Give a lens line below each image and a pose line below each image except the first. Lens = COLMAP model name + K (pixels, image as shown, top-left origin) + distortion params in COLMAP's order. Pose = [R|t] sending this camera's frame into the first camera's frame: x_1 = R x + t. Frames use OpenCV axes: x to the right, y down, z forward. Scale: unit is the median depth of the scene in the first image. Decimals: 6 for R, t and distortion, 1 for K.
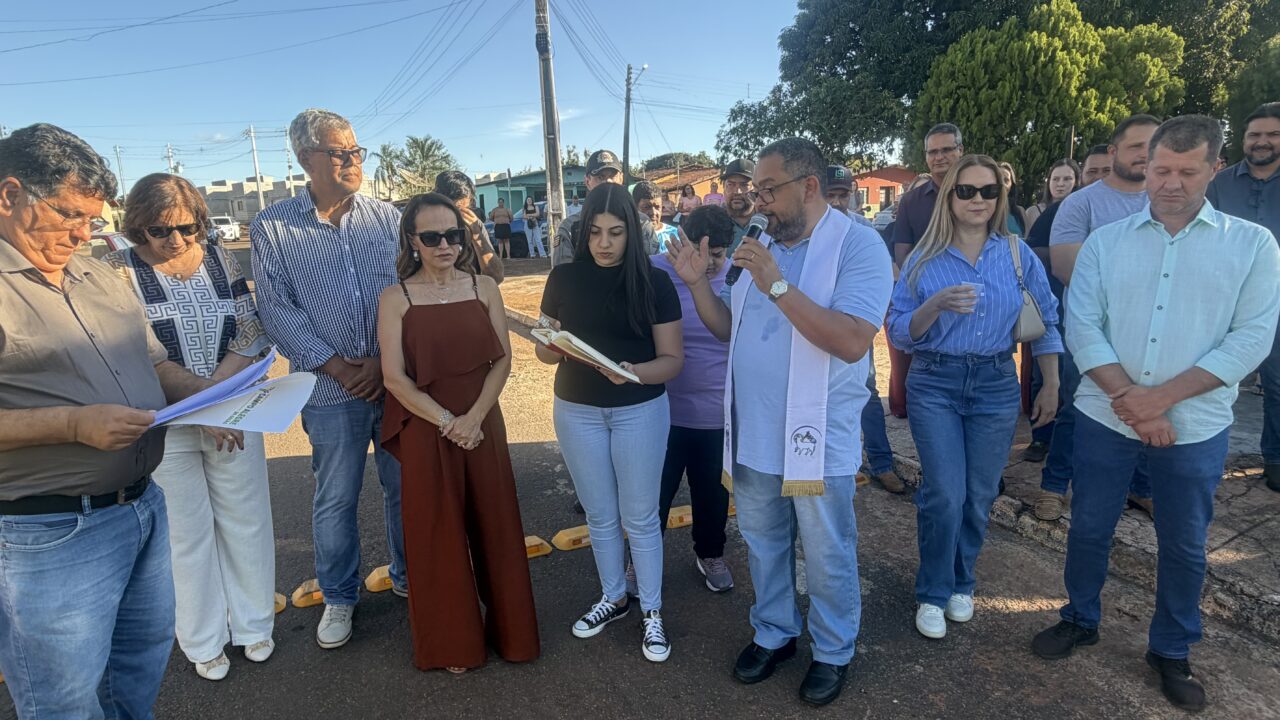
lens RADIAL K [[697.3, 0, 637.4], [0, 697.3, 369.0], [0, 0, 1]] dist [-0.010222, 0.005408]
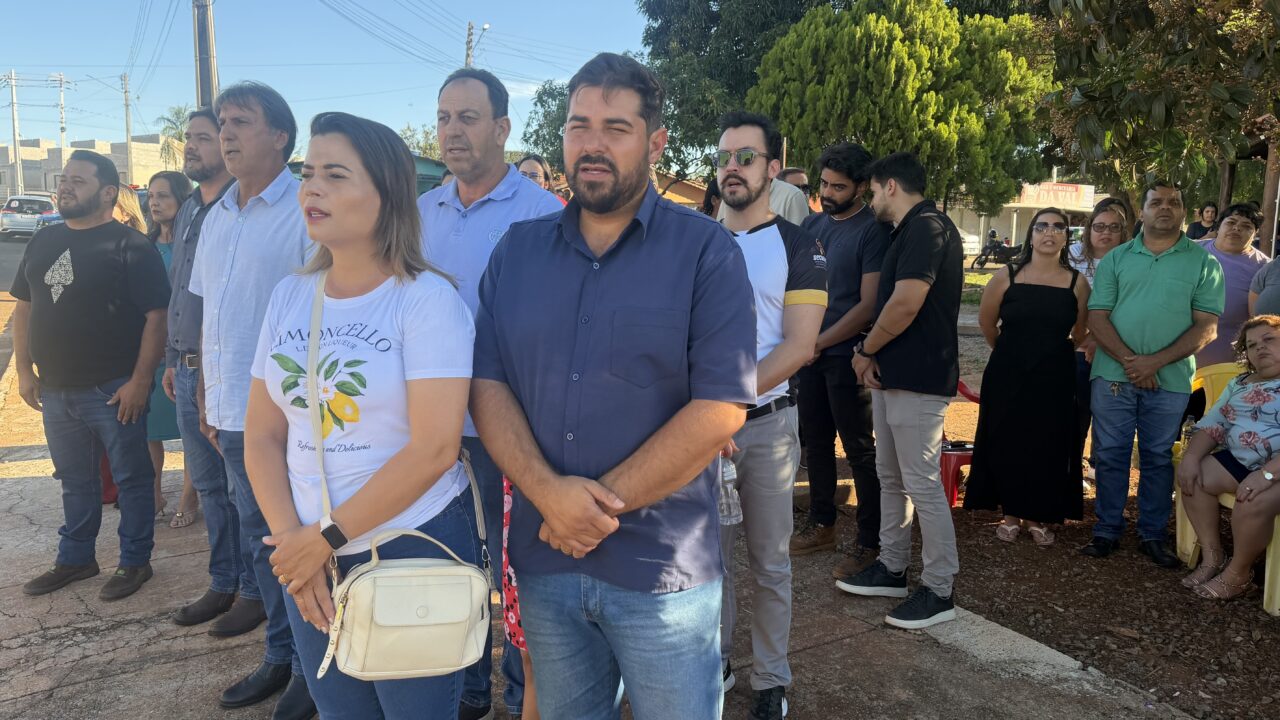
lens RADIAL K [[959.7, 0, 642.0], [0, 959.7, 362.1], [0, 0, 1]] dist [0.017576, -0.027941]
pose [[0.998145, 0.051981, 0.031709, 0.294289], [-0.049500, 0.995985, -0.074584, -0.010693], [-0.035459, 0.072876, 0.996710, -0.022050]]
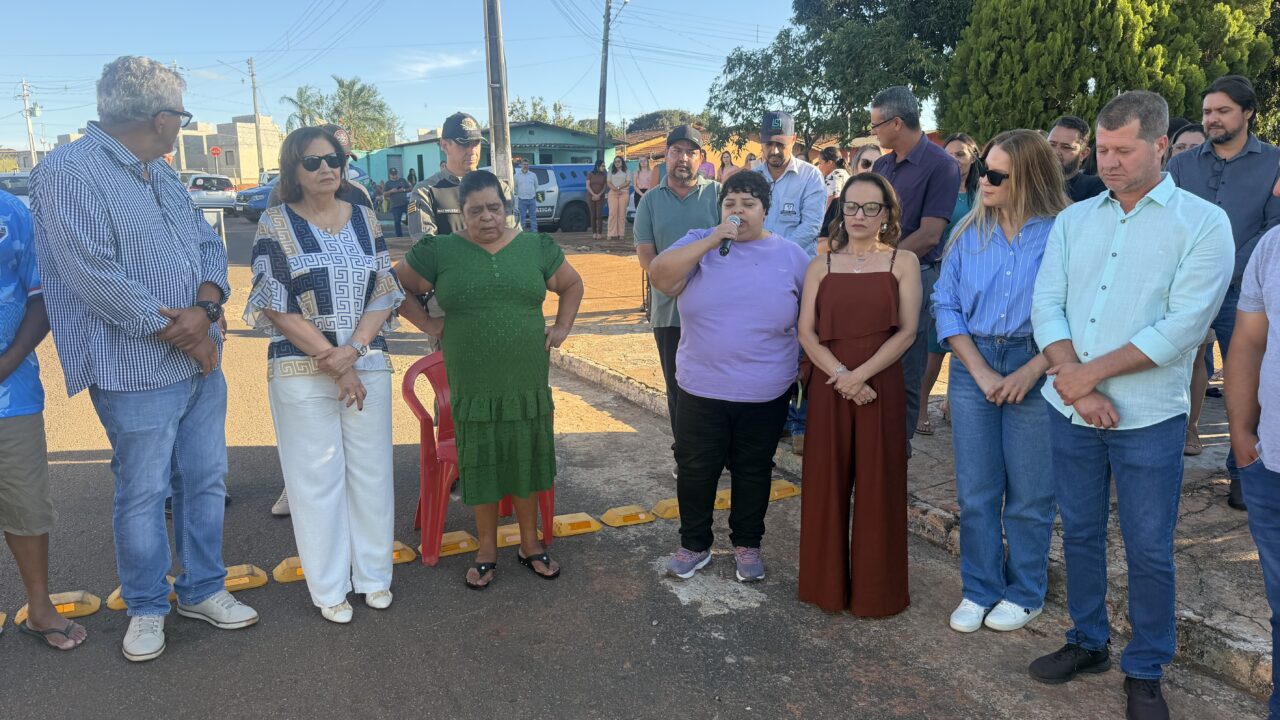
lens RADIAL K [[888.3, 0, 641.4], [0, 888.3, 368.5], [0, 0, 1]] dist [0.031822, -0.045995]
pose [[0.999596, 0.022289, 0.017615, 0.032299], [-0.022003, 0.999626, -0.016267, 0.007738], [-0.017971, 0.015873, 0.999713, -0.031745]]
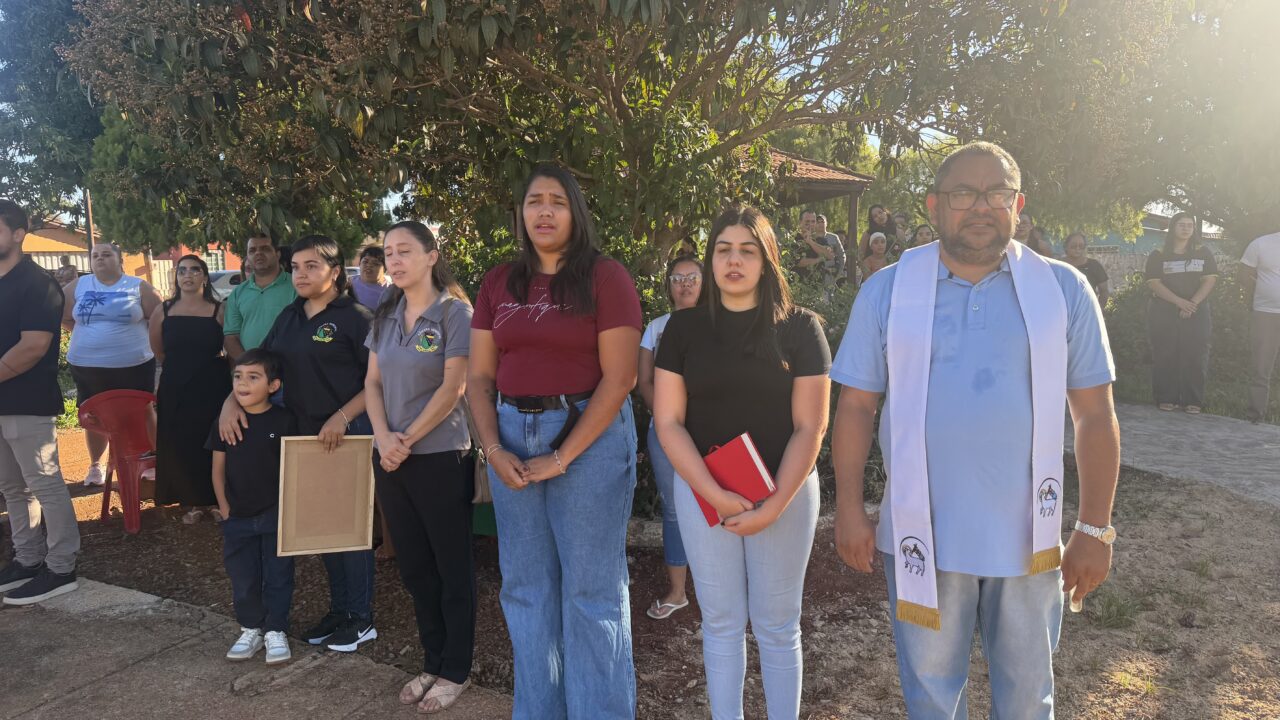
lens RADIAL K [[888.3, 0, 642.3], [0, 888.3, 359.4], [0, 0, 1]] dist [0.031822, -0.045995]
pose [[0.823967, -0.037520, 0.565395, 0.365914], [0.109174, 0.989622, -0.093431, 0.004302], [-0.556022, 0.138711, 0.819512, -0.104076]]
